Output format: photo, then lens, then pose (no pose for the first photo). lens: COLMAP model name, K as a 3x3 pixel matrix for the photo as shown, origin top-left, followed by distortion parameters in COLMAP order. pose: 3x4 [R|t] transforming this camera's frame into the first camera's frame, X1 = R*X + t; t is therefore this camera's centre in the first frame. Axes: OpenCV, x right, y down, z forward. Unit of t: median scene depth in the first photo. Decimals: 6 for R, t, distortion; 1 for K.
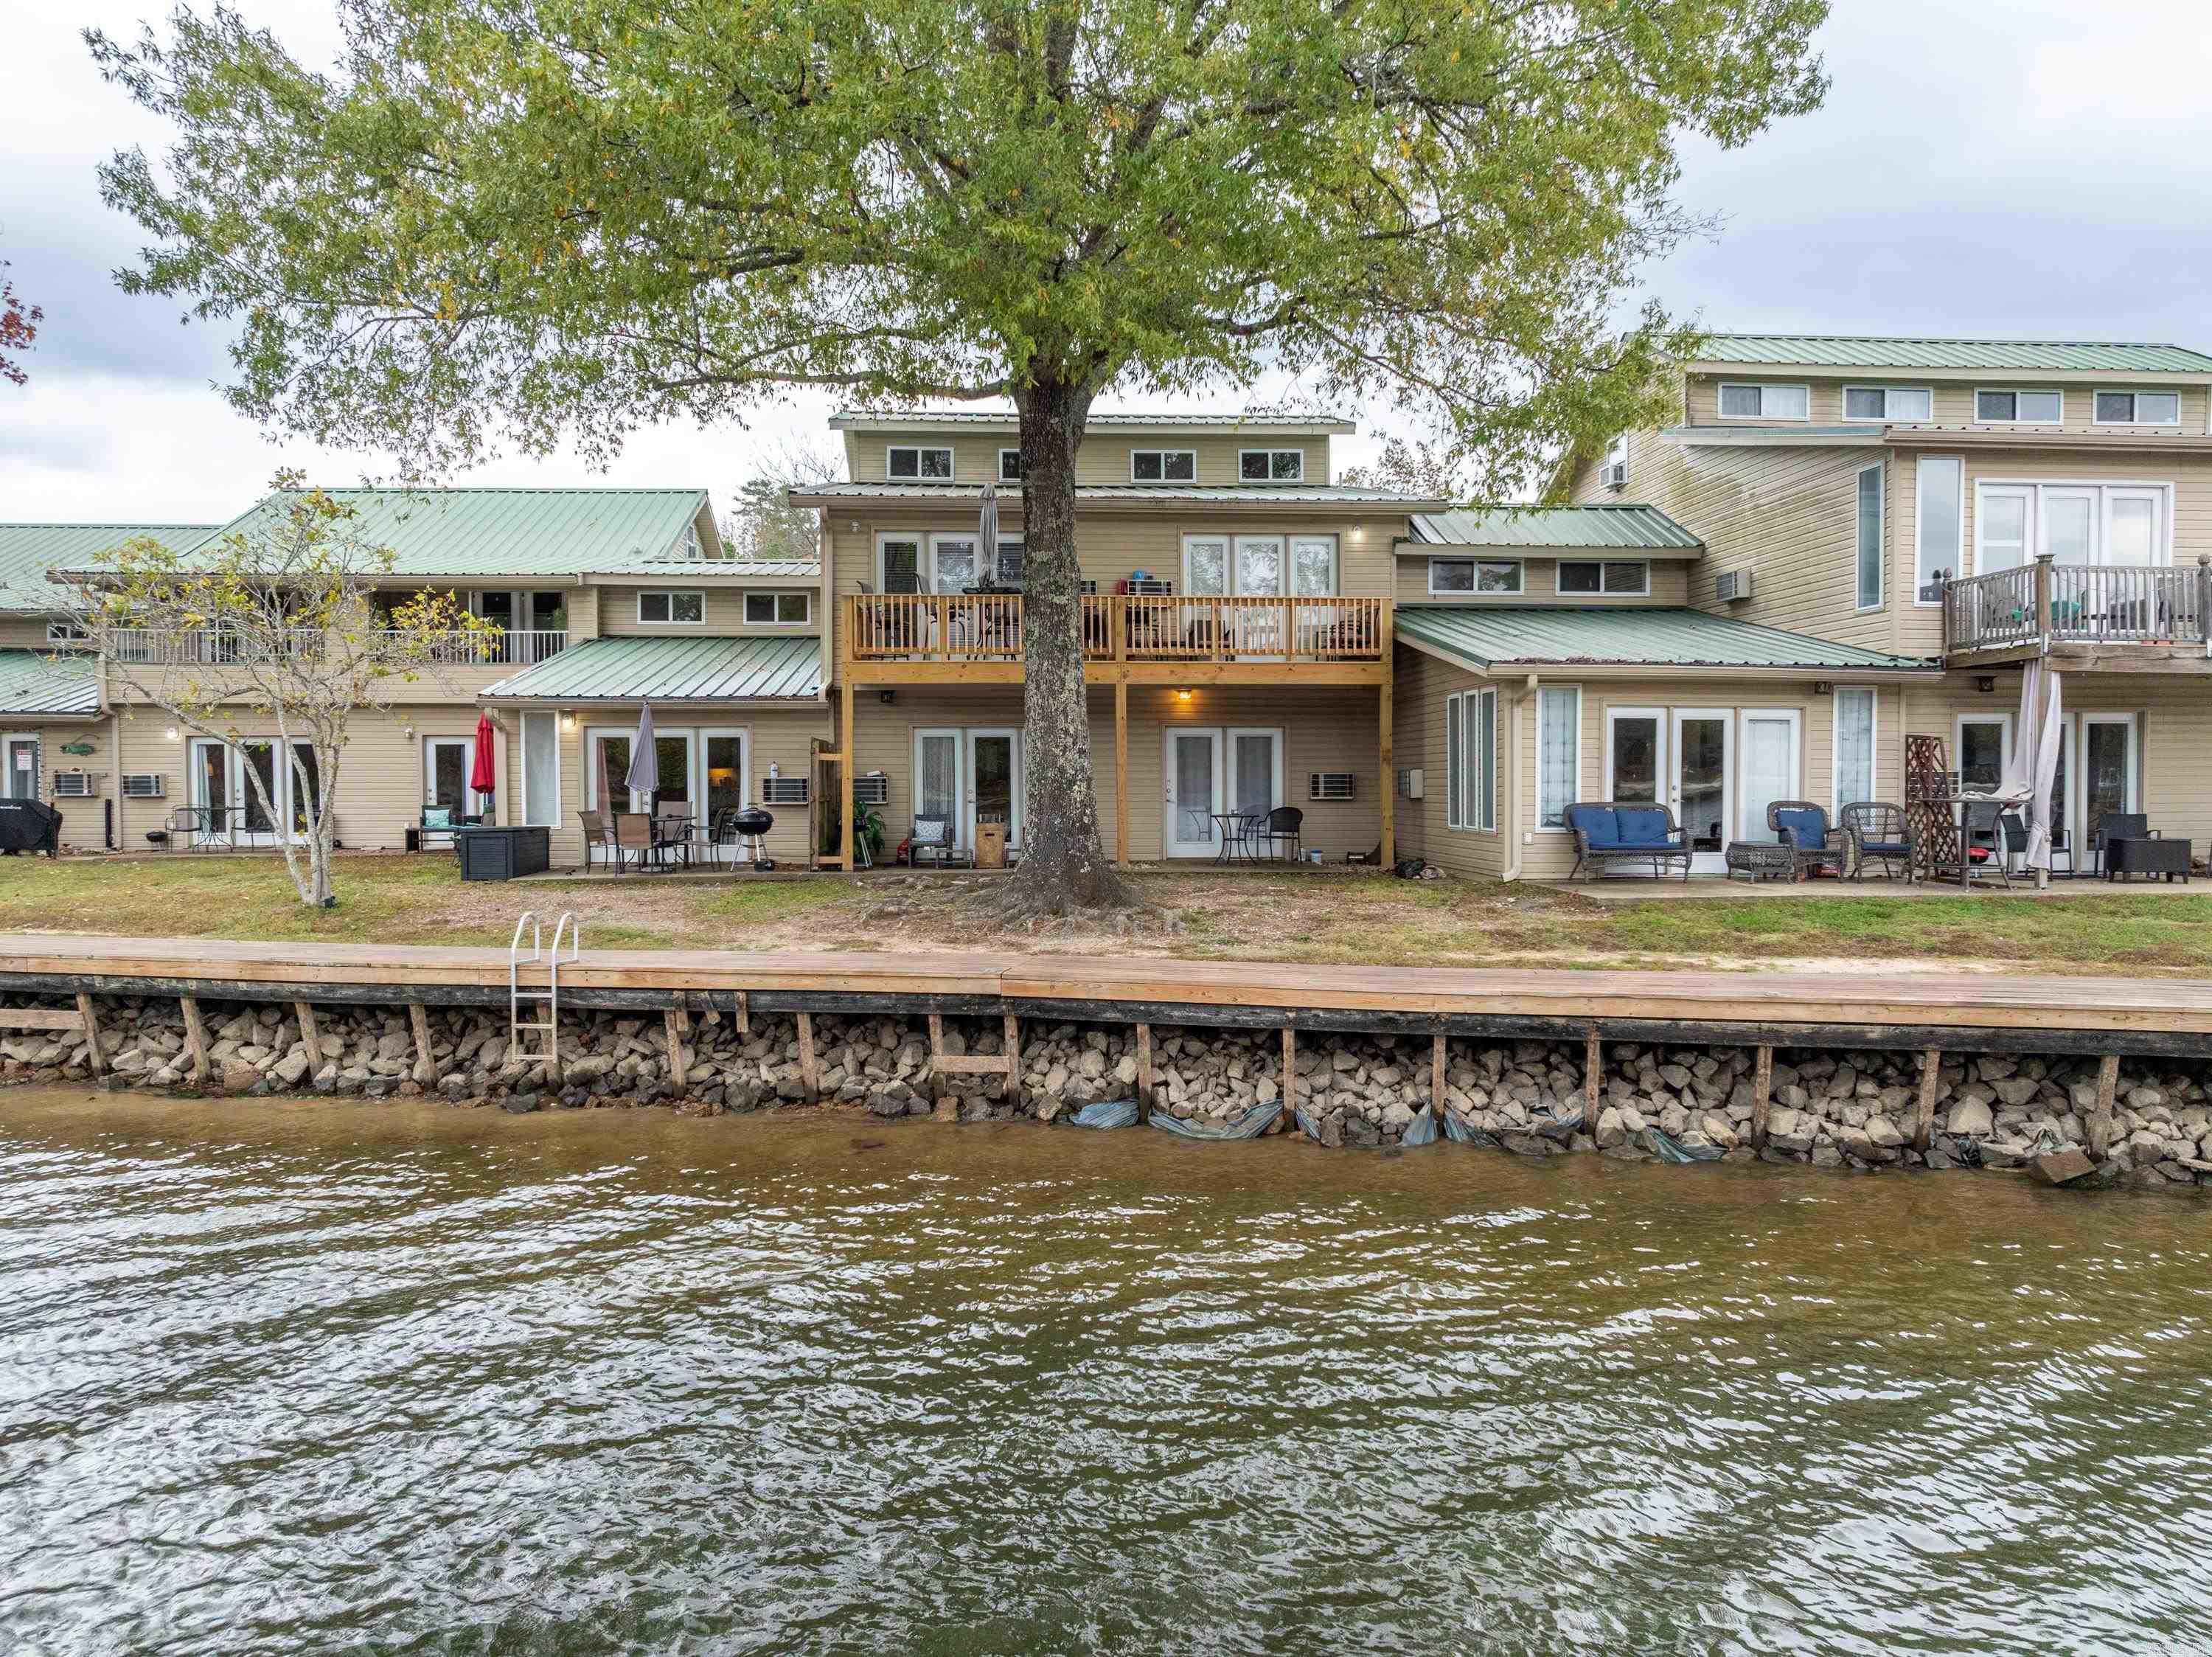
lens RADIAL K [[1575.3, 0, 1106.0], [0, 1575.3, 828.5], [0, 0, 1]] dist [-0.036787, 0.027270]
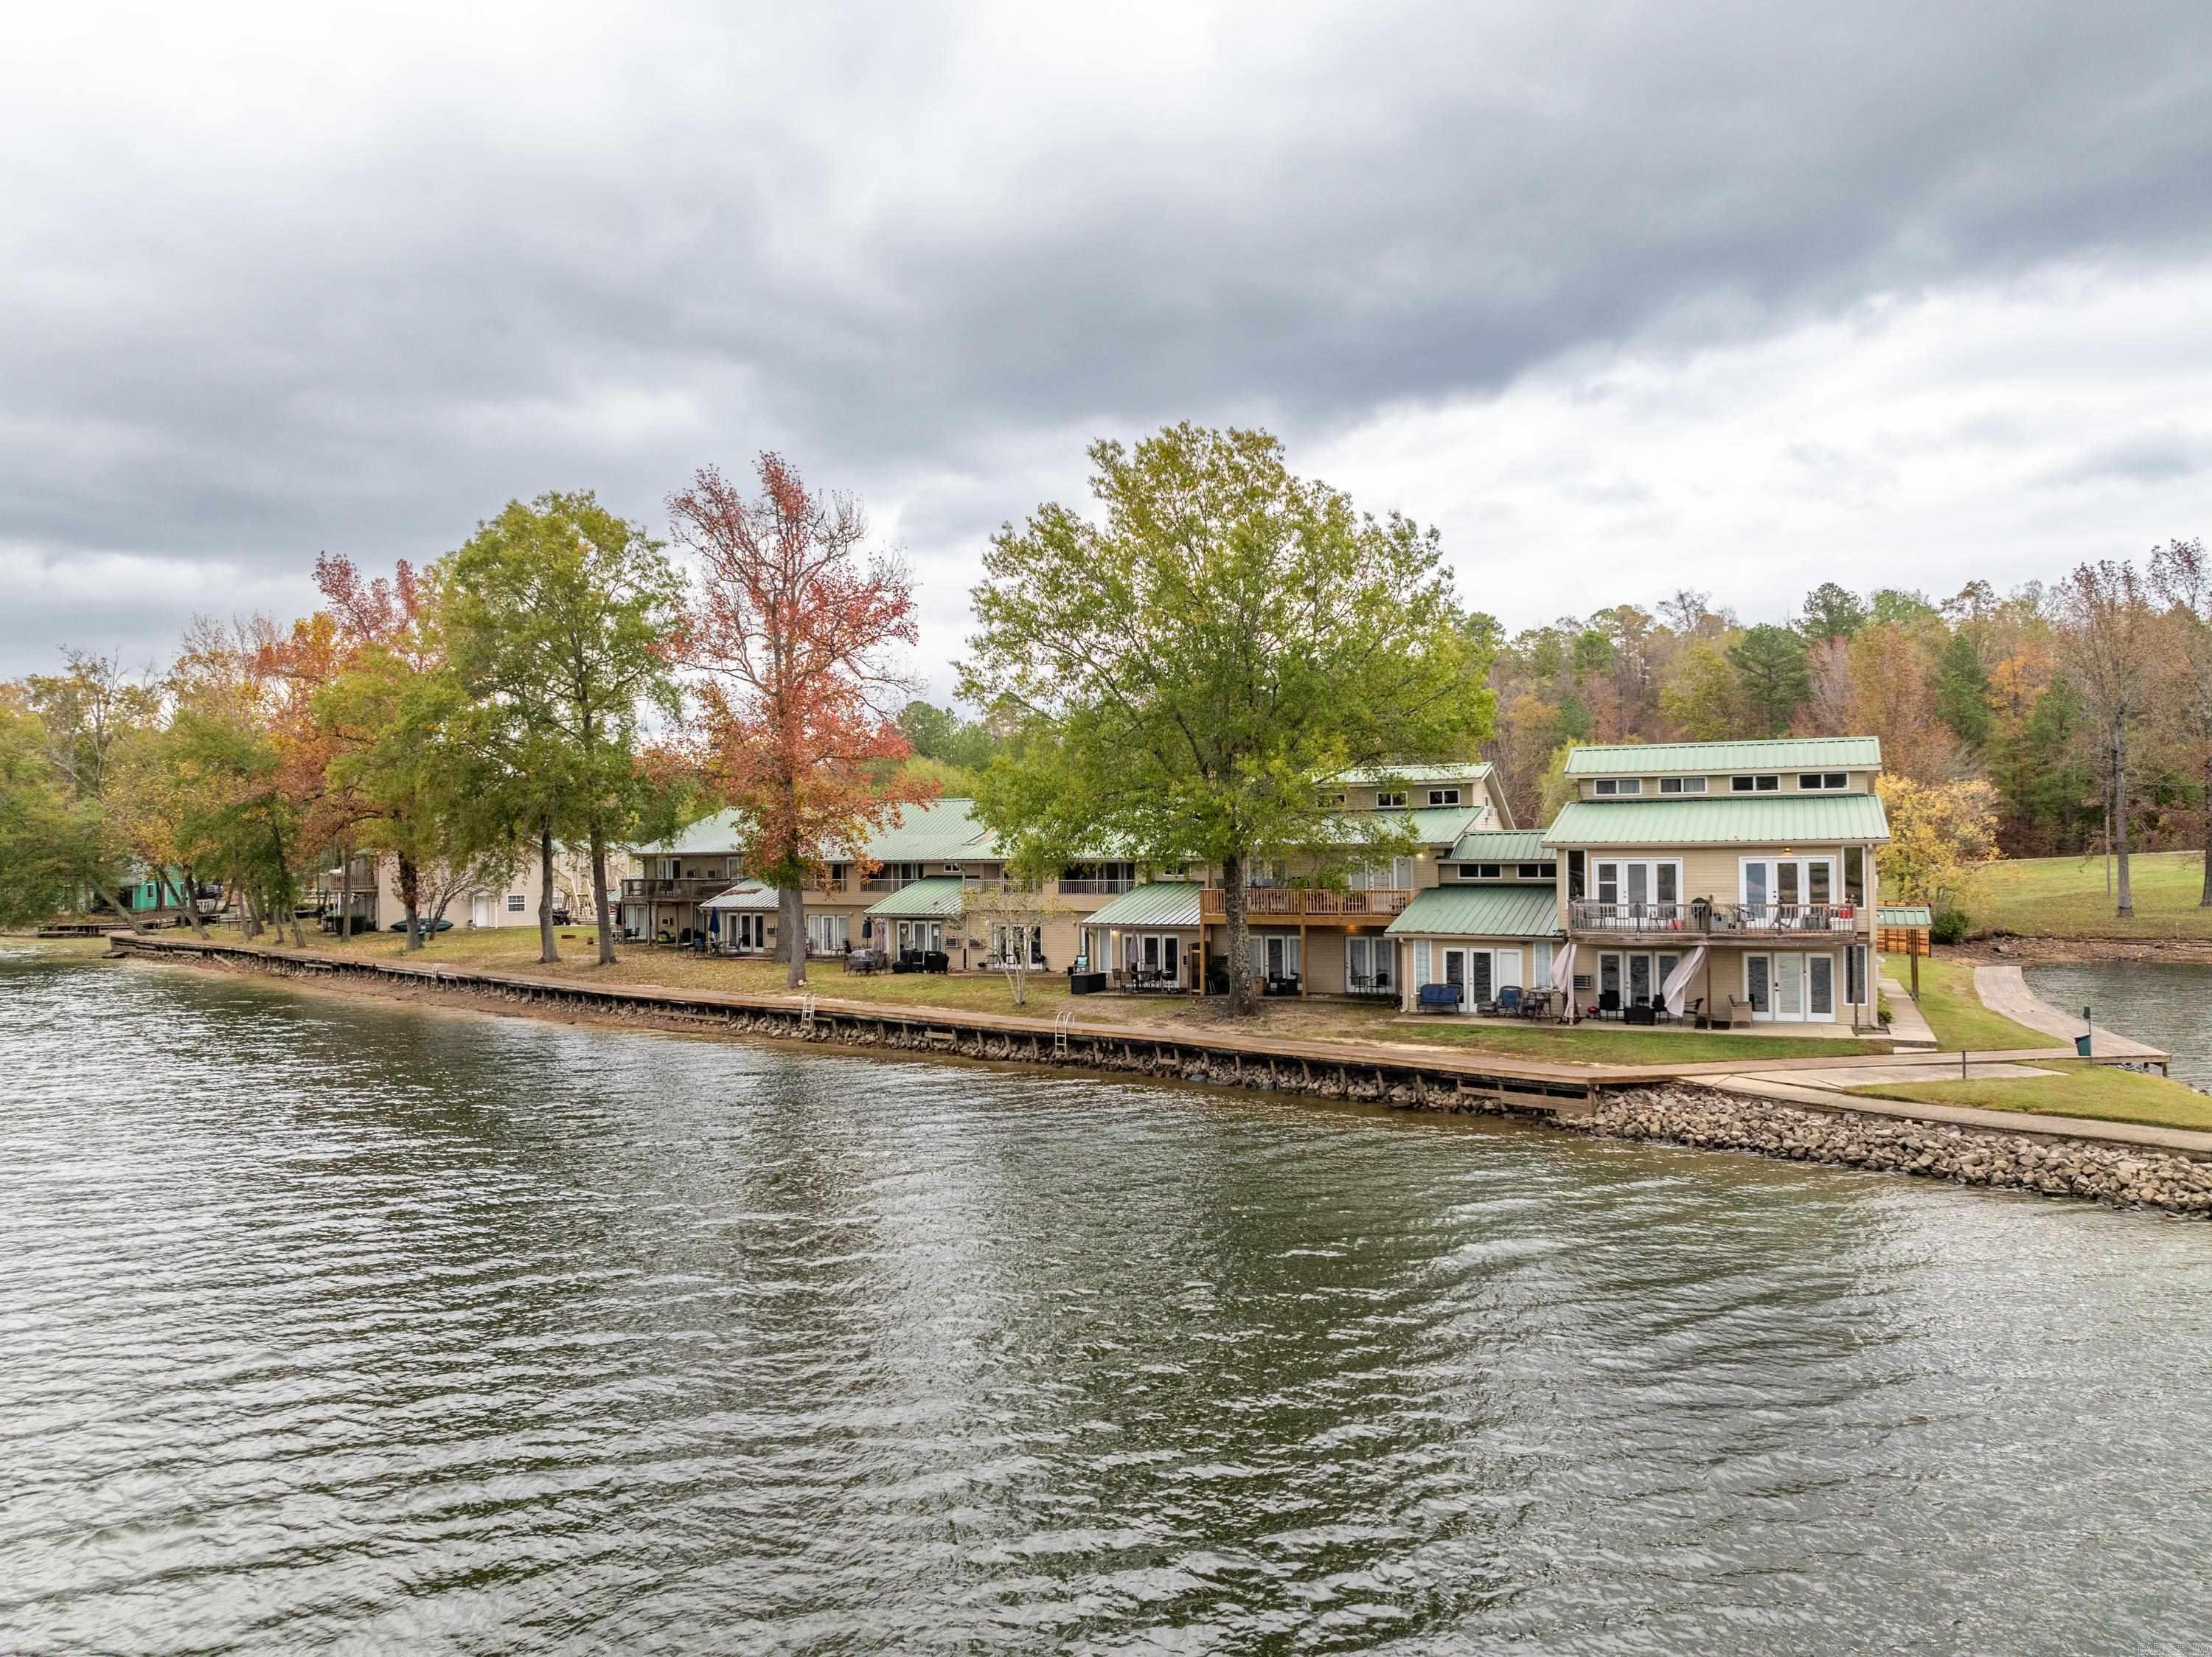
lens RADIAL K [[1575.3, 0, 1106.0], [0, 1575.3, 828.5], [0, 0, 1]] dist [-0.036787, 0.027270]
pose [[0.881877, -0.010516, -0.471363, 1.077647], [-0.006631, 0.999376, -0.034702, -0.183195], [0.471433, 0.033729, 0.881256, -1.611574]]
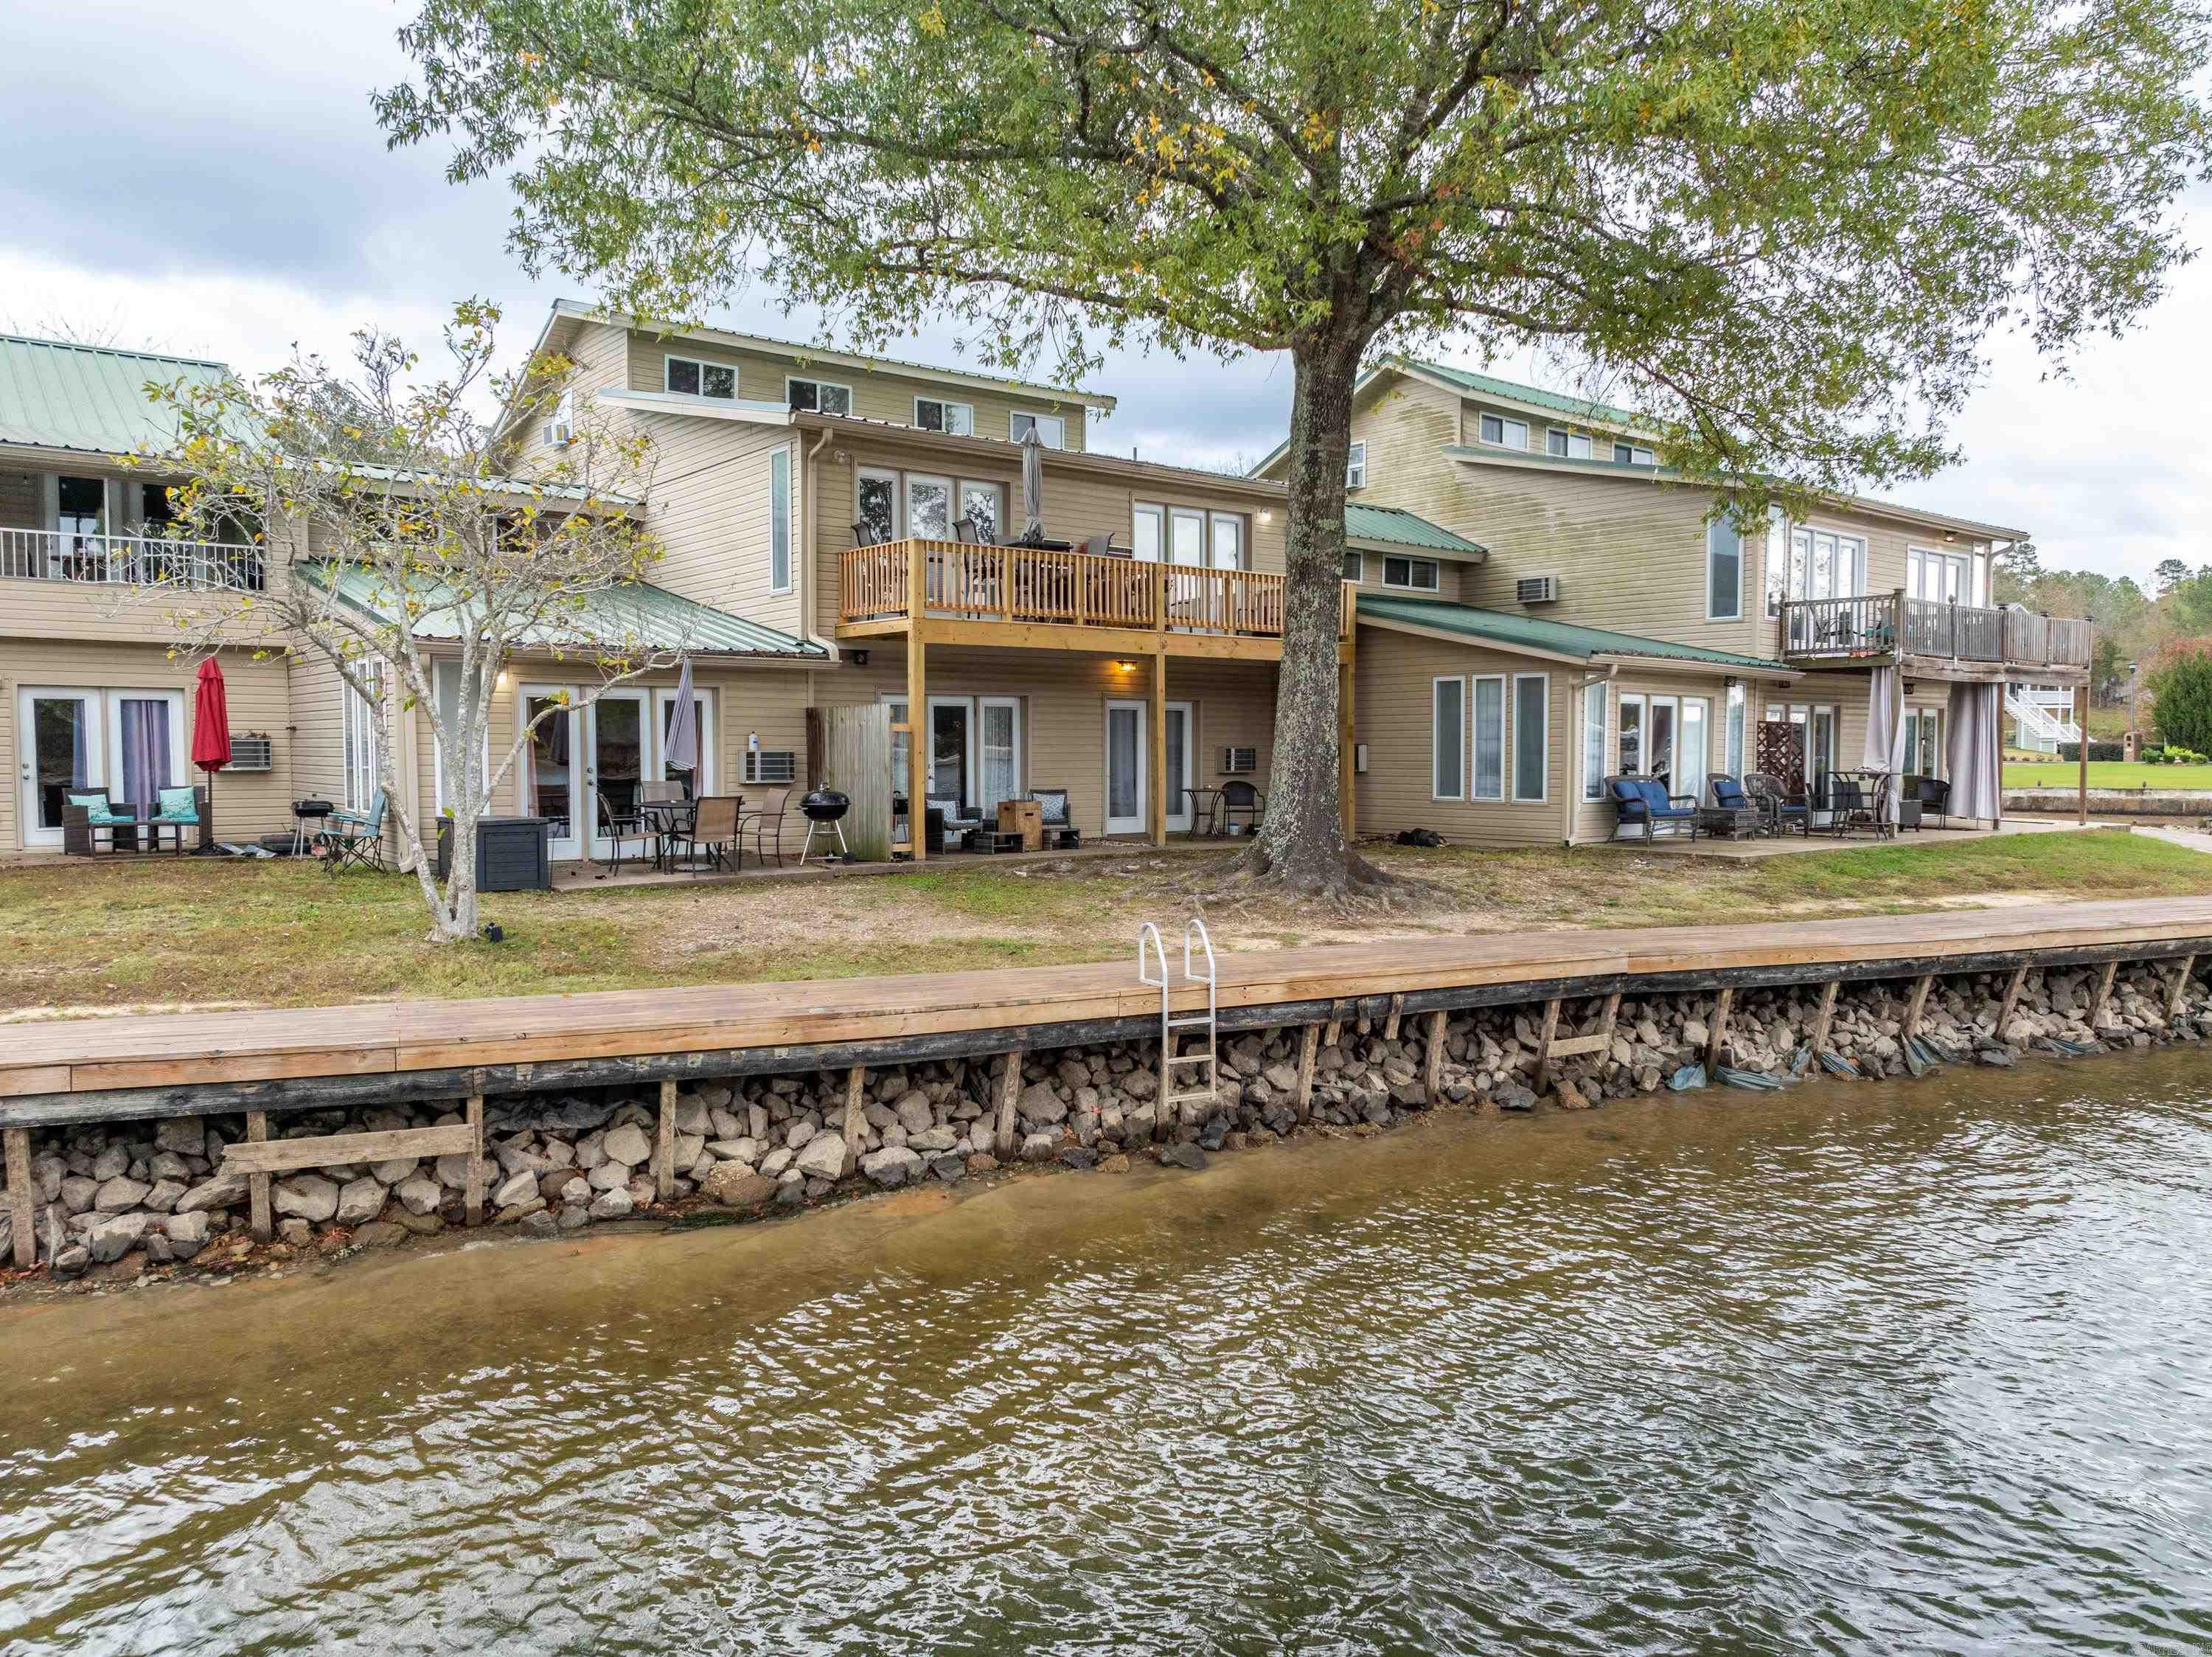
lens RADIAL K [[1575.3, 0, 1106.0], [0, 1575.3, 828.5], [0, 0, 1]] dist [-0.036787, 0.027270]
pose [[0.815439, -0.026398, 0.578240, -0.672506], [0.013993, 0.999567, 0.025900, -0.013021], [-0.578673, -0.013029, 0.815455, 0.273293]]
